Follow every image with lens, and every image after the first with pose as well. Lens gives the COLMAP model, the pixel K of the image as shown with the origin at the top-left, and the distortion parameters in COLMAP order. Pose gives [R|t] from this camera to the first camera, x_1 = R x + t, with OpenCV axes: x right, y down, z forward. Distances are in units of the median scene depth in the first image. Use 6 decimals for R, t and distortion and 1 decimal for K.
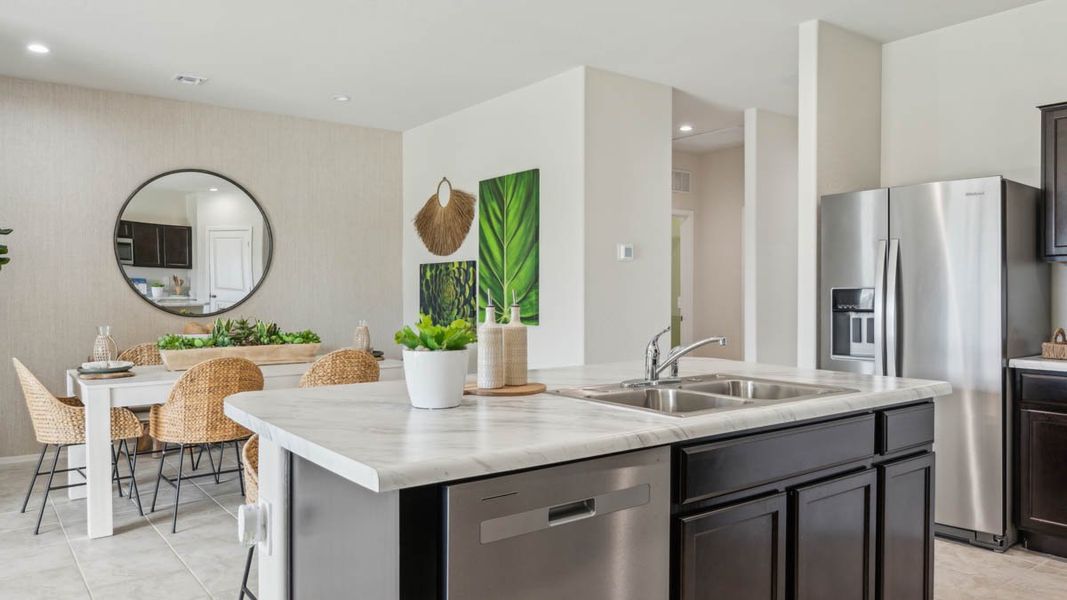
lens RADIAL K [[733.5, 0, 534.3], [0, 733.5, 304.5], [0, 0, 1]] dist [0.005036, -0.003428]
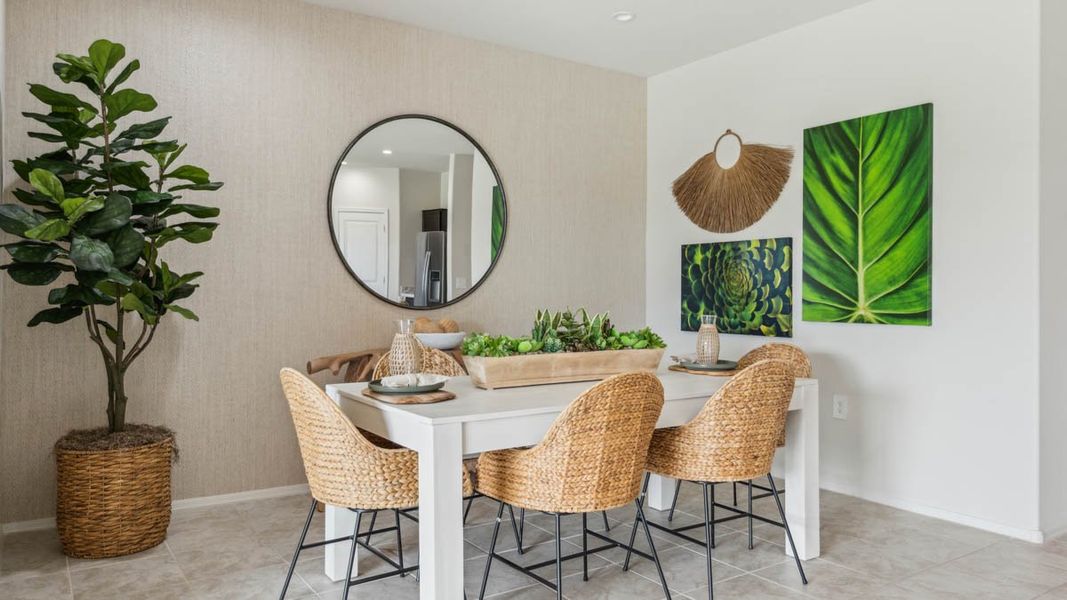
lens RADIAL K [[733.5, 0, 532.8], [0, 733.5, 295.7], [0, 0, 1]] dist [0.005036, -0.003428]
pose [[0.998553, 0.008865, -0.053040, -0.308155], [-0.009567, 0.999870, -0.012994, 0.011171], [0.052918, 0.013483, 0.998508, 0.253986]]
